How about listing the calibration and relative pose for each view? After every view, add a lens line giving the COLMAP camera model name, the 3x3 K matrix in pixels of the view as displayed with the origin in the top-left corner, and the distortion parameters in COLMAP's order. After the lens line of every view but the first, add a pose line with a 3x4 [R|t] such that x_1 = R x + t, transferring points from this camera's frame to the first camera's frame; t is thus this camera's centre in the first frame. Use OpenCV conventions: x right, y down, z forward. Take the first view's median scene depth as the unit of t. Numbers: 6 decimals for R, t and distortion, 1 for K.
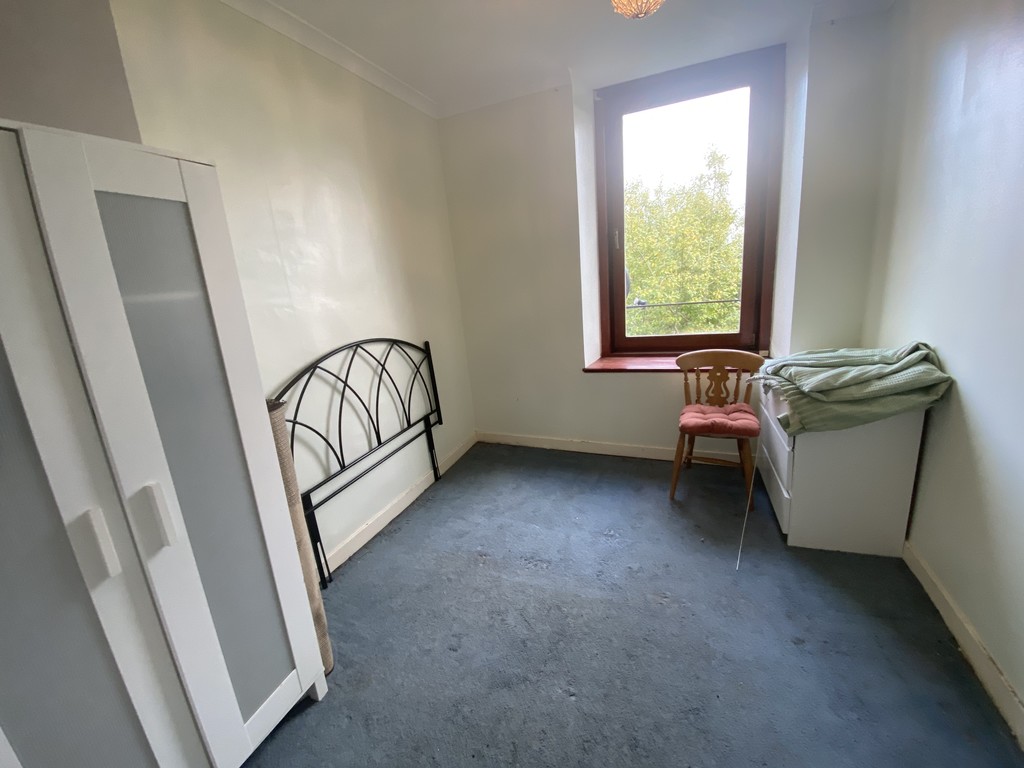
lens RADIAL K [[421.1, 0, 518.8], [0, 421.1, 375.1], [0, 0, 1]] dist [0.001438, -0.008296]
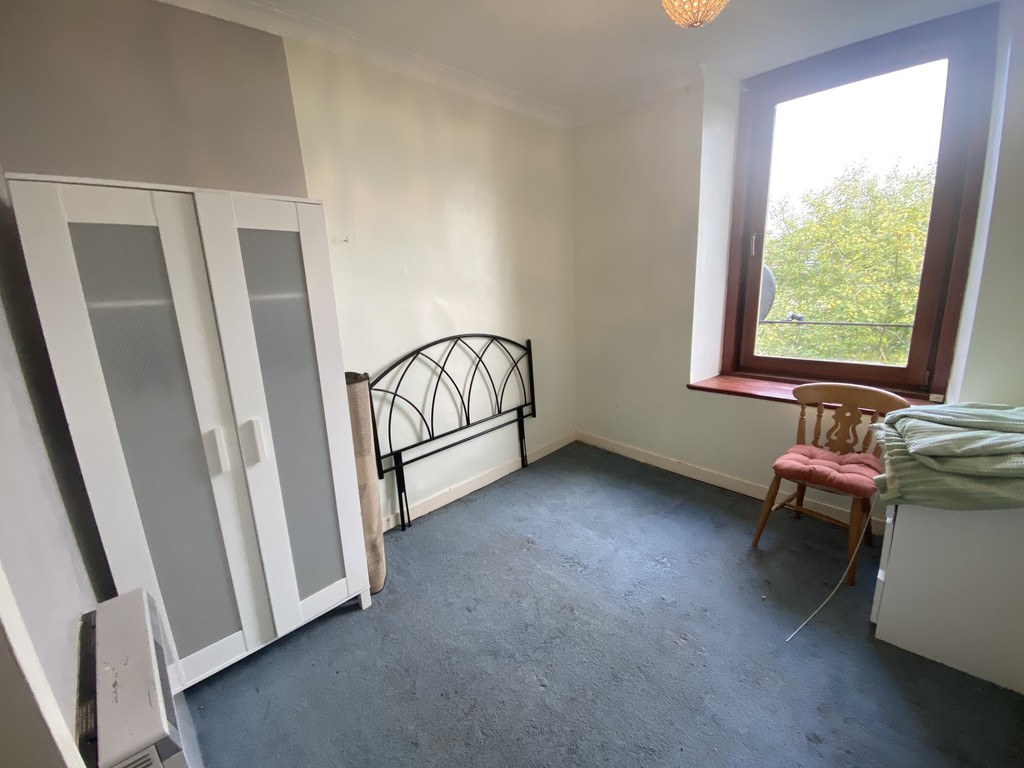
lens RADIAL K [[421.1, 0, 512.8], [0, 421.1, 375.3], [0, 0, 1]] dist [0.001438, -0.008296]
pose [[0.909385, 0.131900, -0.394489, 0.254209], [-0.126841, 0.991156, 0.039003, -0.035270], [0.396144, 0.014568, 0.918073, -0.015767]]
